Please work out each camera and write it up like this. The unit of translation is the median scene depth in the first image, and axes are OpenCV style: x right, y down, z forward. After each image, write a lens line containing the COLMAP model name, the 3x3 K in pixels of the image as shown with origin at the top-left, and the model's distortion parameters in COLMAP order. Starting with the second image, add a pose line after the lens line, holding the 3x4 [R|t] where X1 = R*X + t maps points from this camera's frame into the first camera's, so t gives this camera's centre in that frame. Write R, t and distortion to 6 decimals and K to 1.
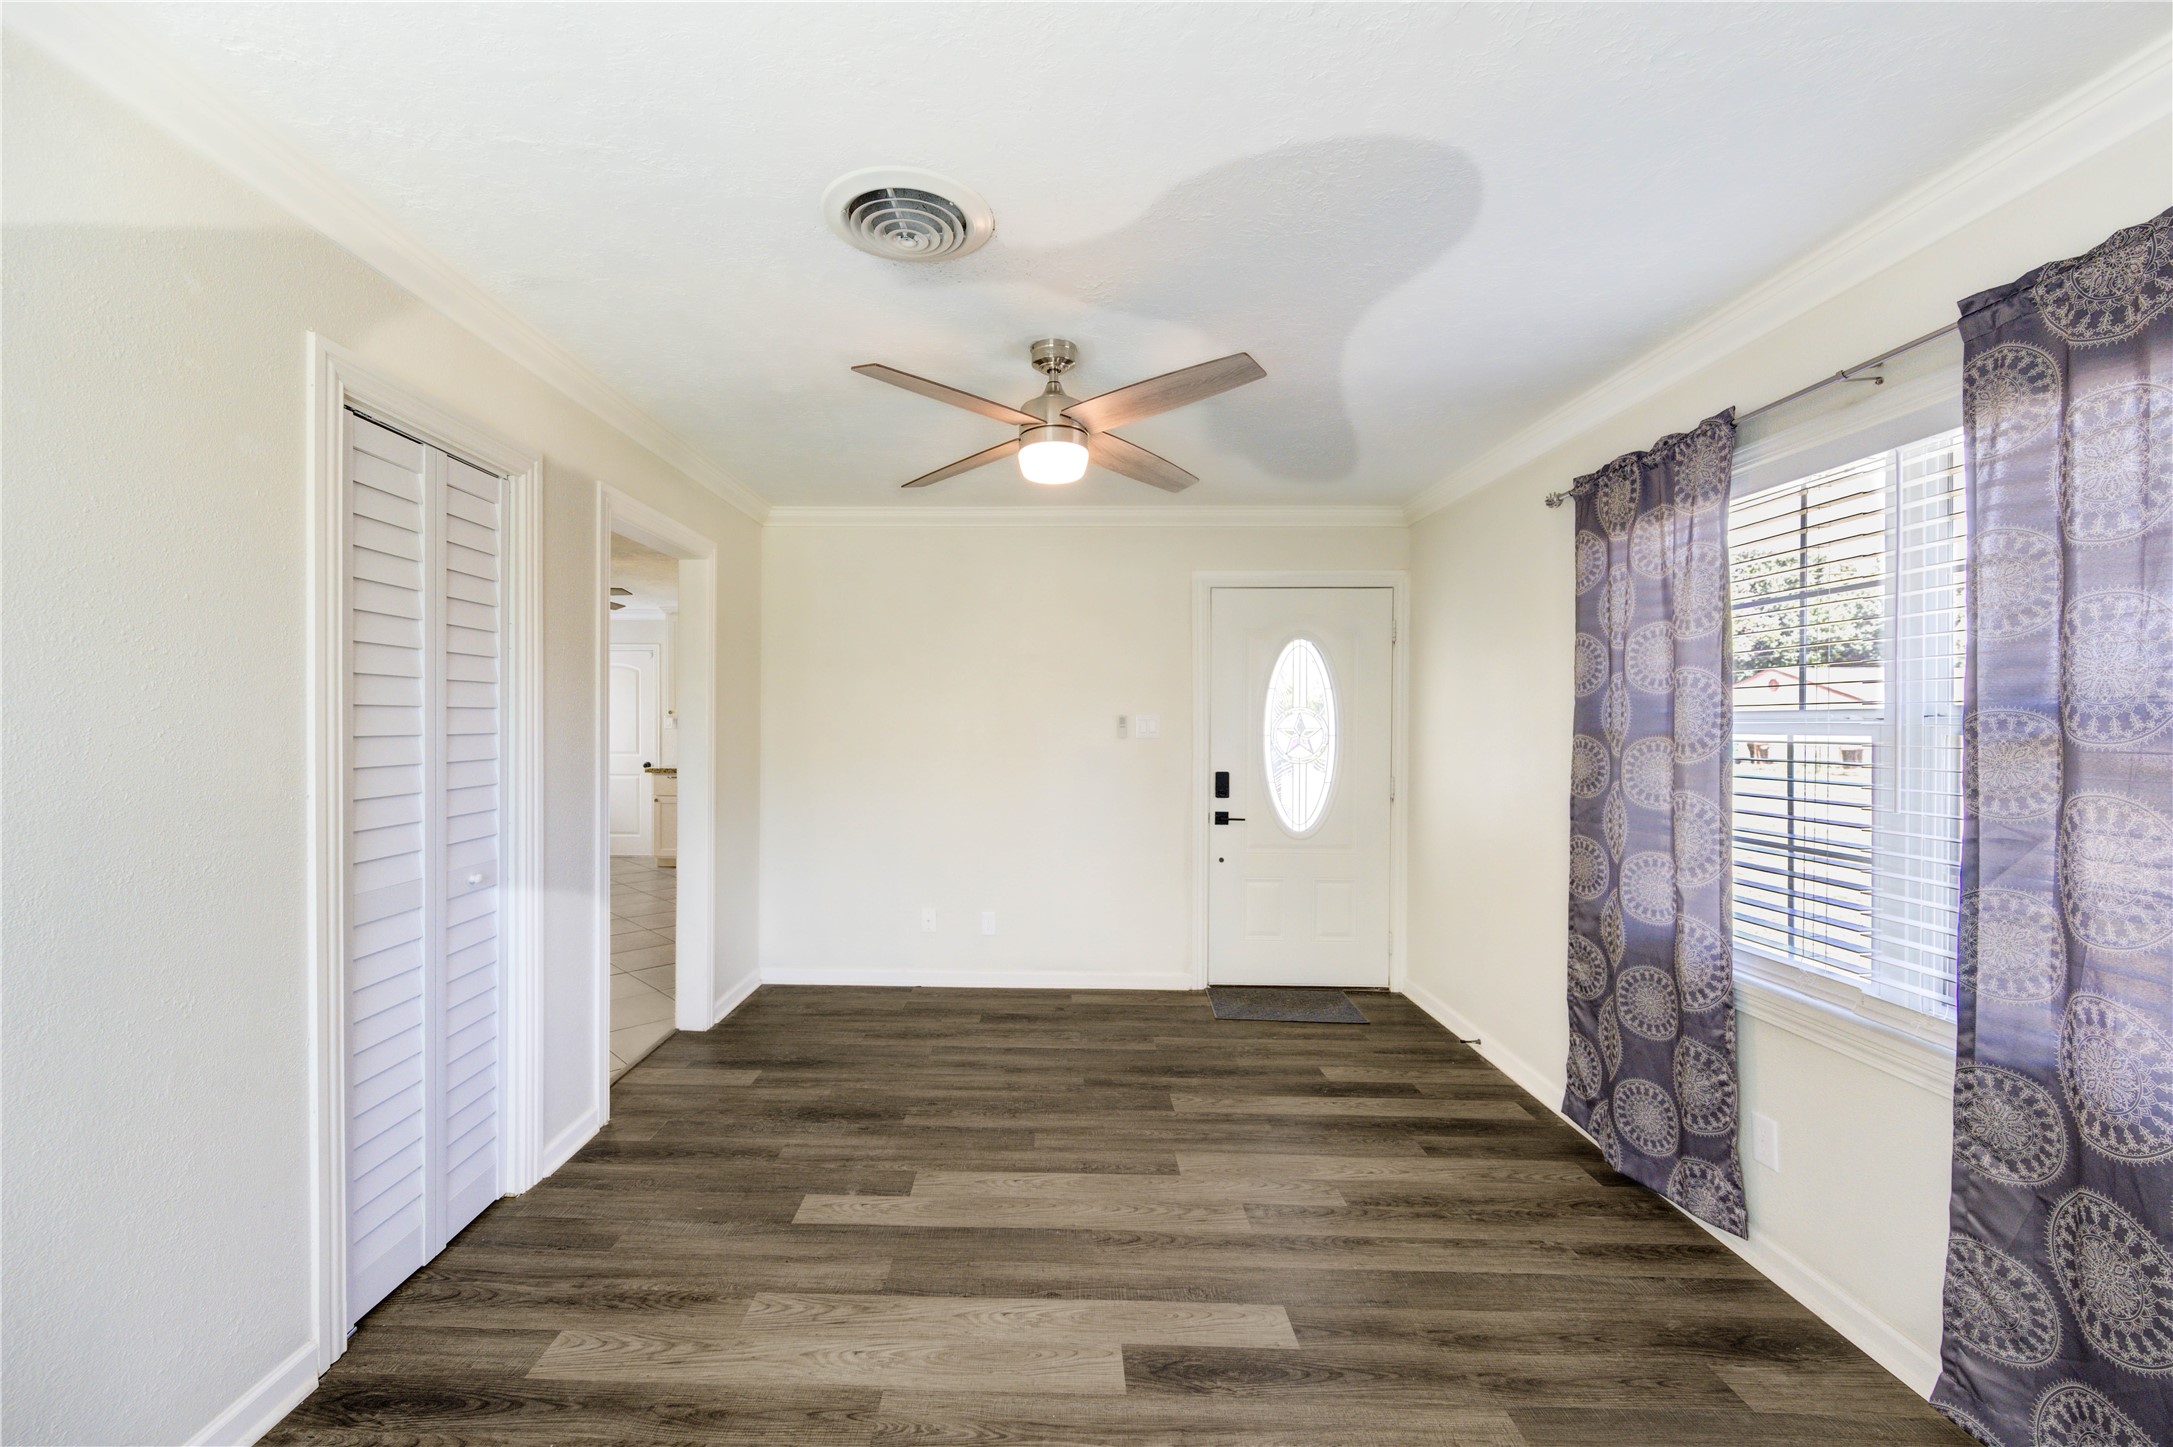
lens RADIAL K [[893.6, 0, 1024.8], [0, 893.6, 729.9], [0, 0, 1]] dist [0.002582, -0.000741]
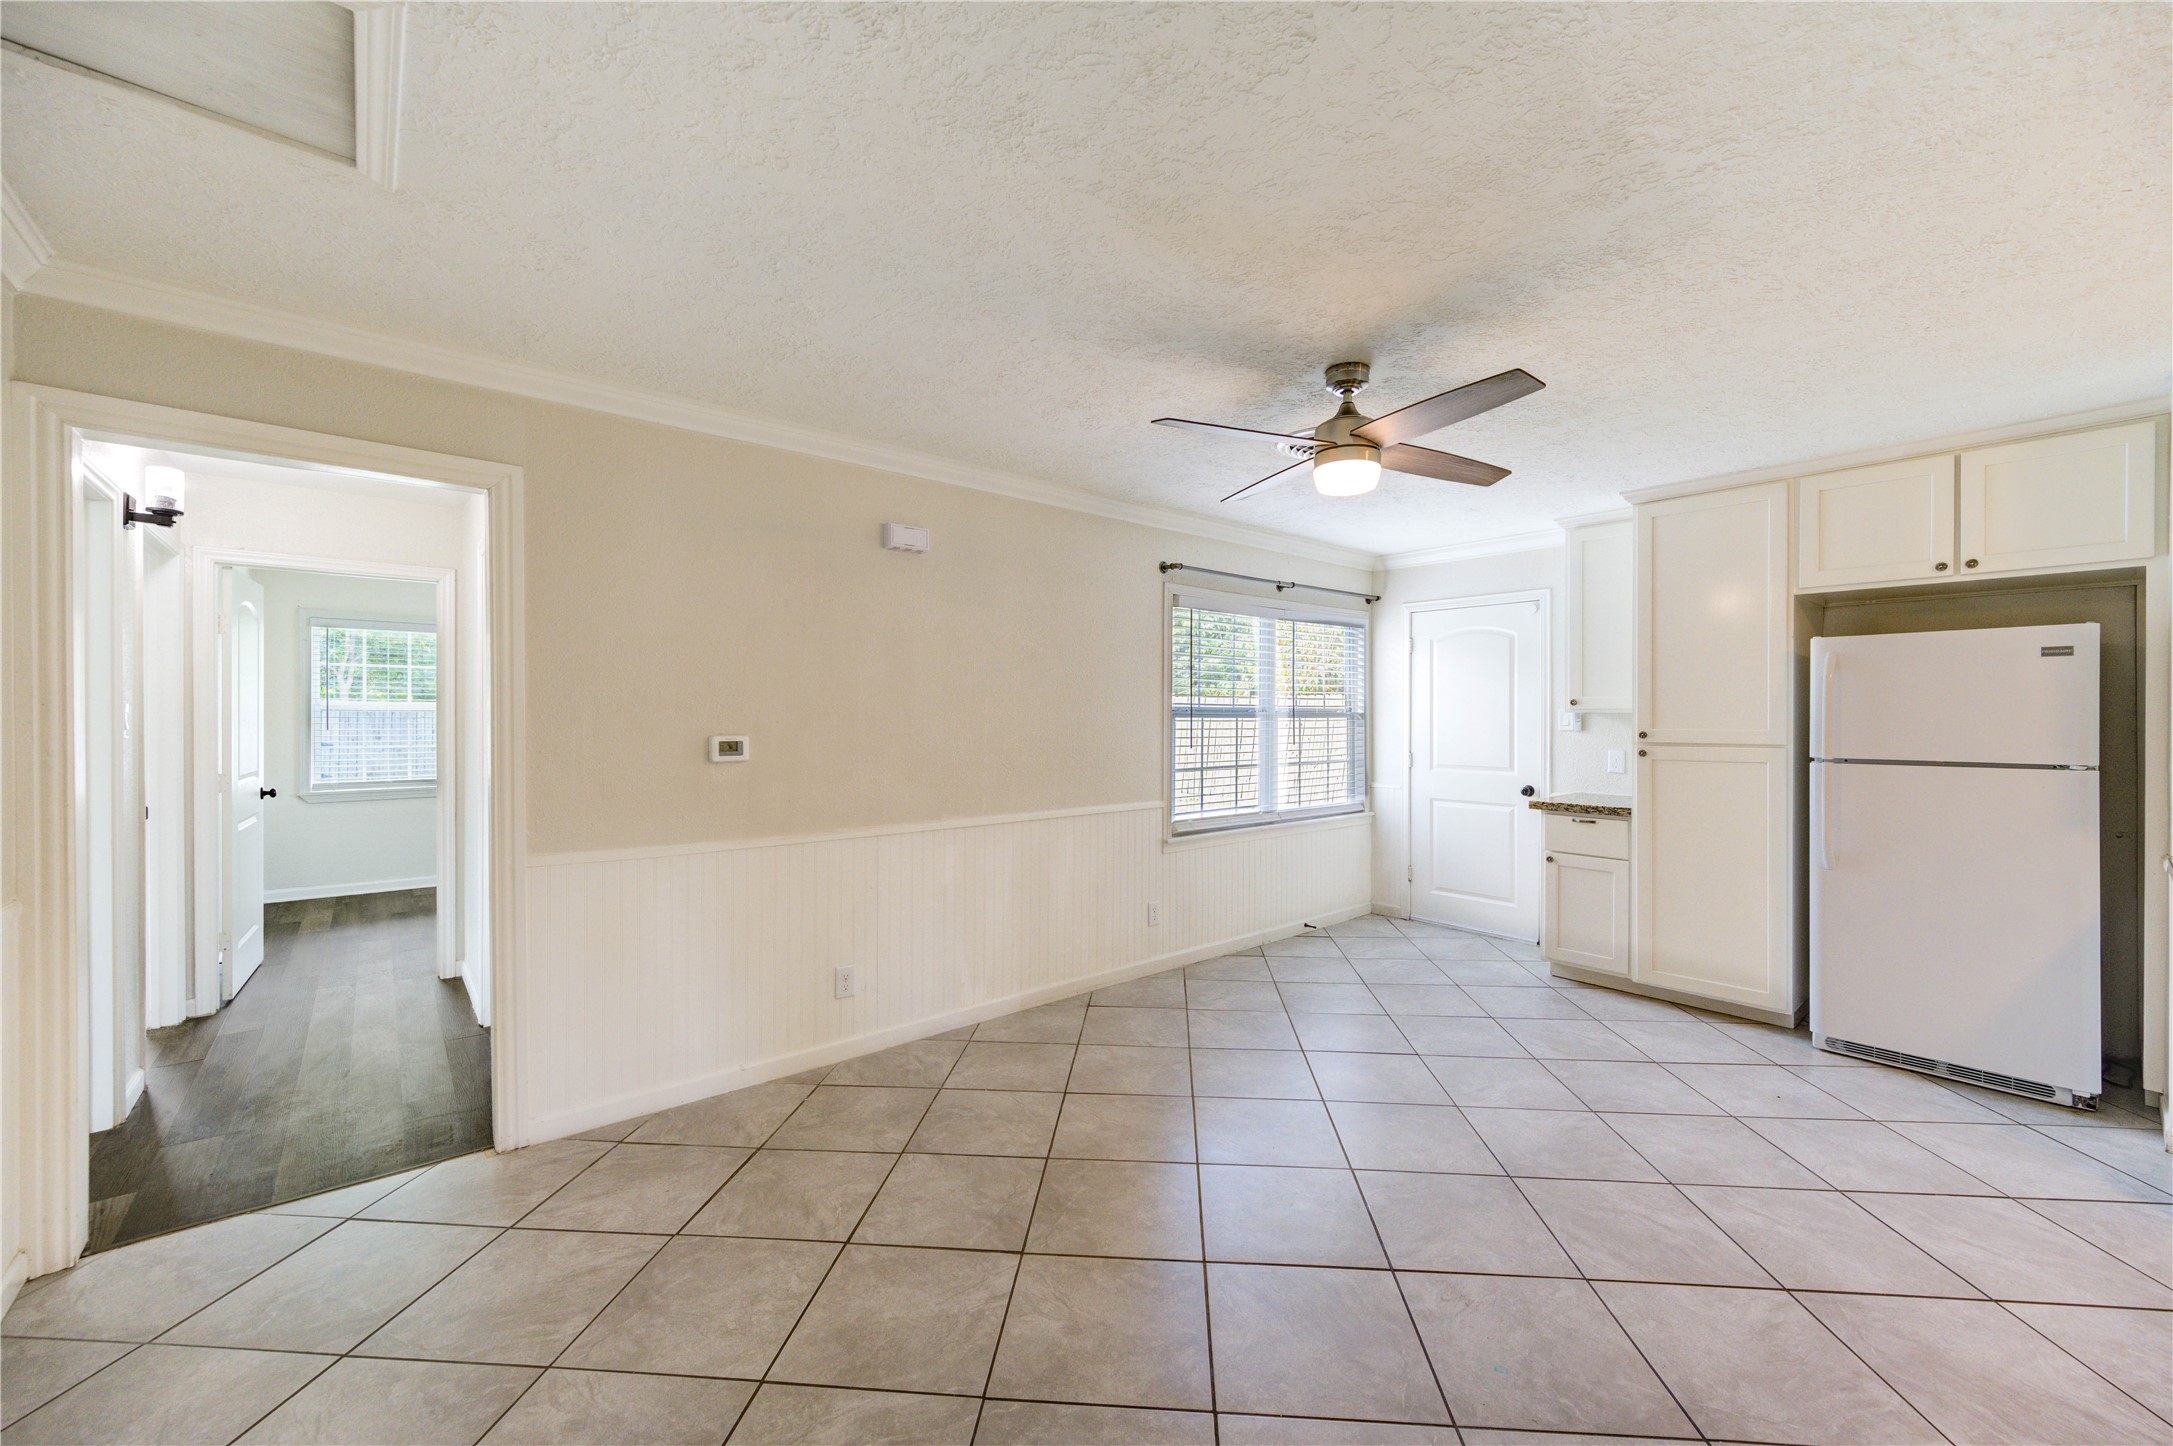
lens RADIAL K [[849.4, 0, 1099.6], [0, 849.4, 717.4], [0, 0, 1]] dist [0.000834, 0.000255]
pose [[0.678433, -0.000574, -0.734662, -0.701246], [-0.005899, 0.999963, -0.006228, -0.018030], [0.734639, 0.008559, 0.678404, 1.417857]]
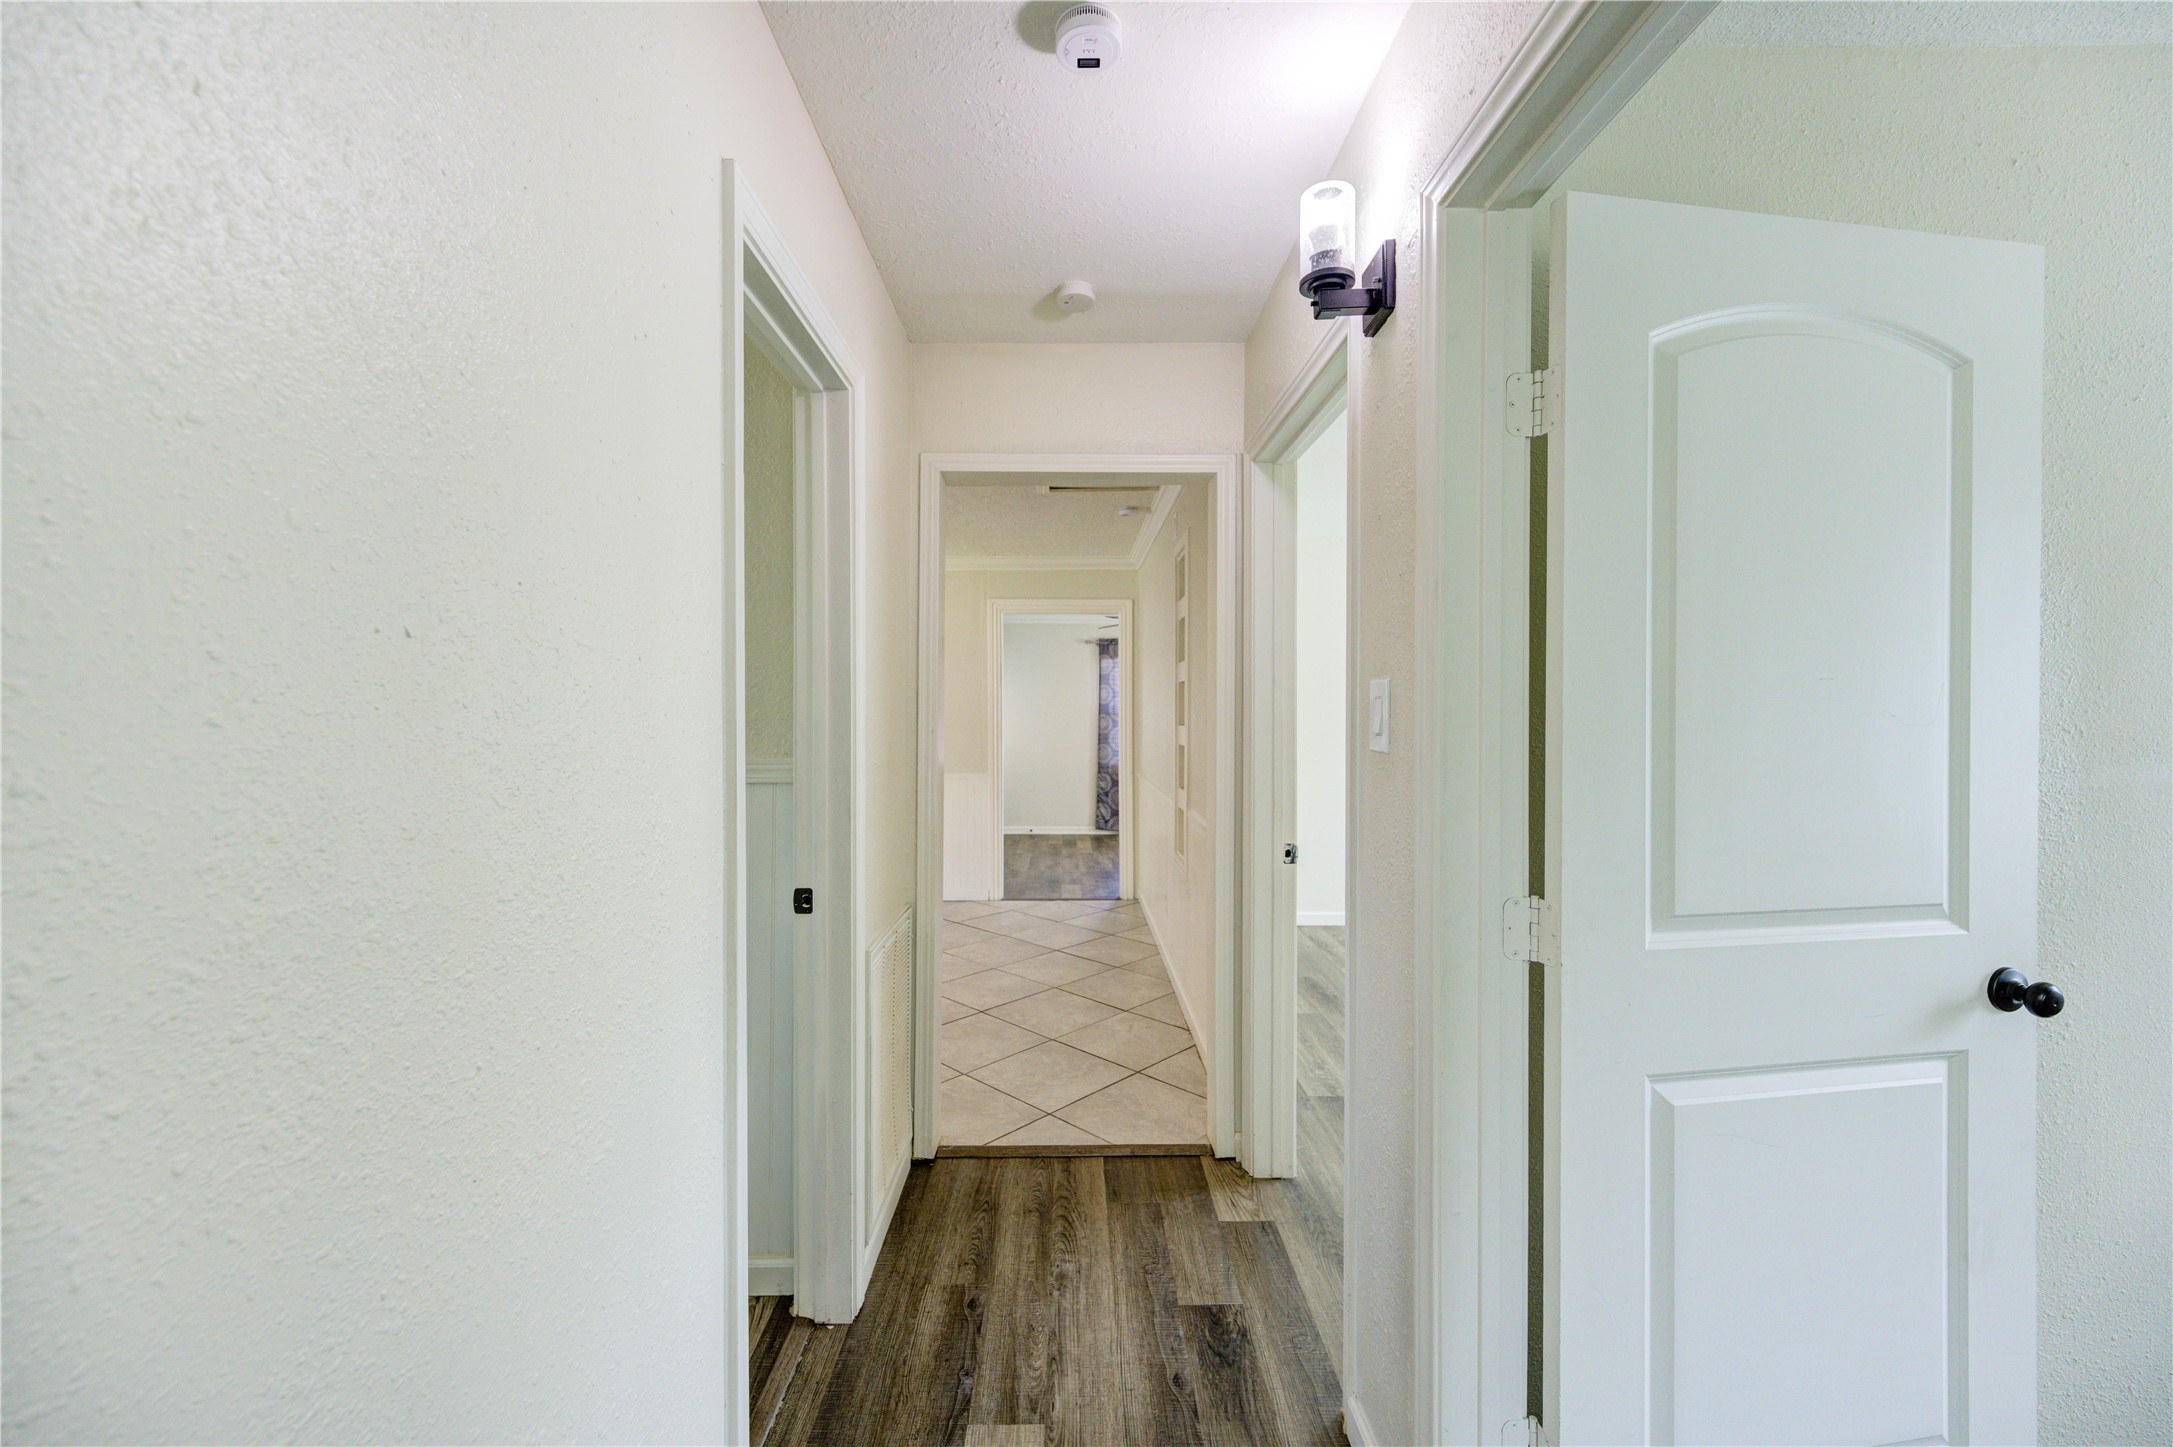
lens RADIAL K [[850.3, 0, 1096.4], [0, 850.3, 725.8], [0, 0, 1]] dist [0.001209, -0.000572]
pose [[-0.069800, -0.016911, 0.997418, -3.036314], [0.009647, 0.999798, 0.017626, -0.010273], [-0.997514, 0.010853, -0.069623, 1.461117]]
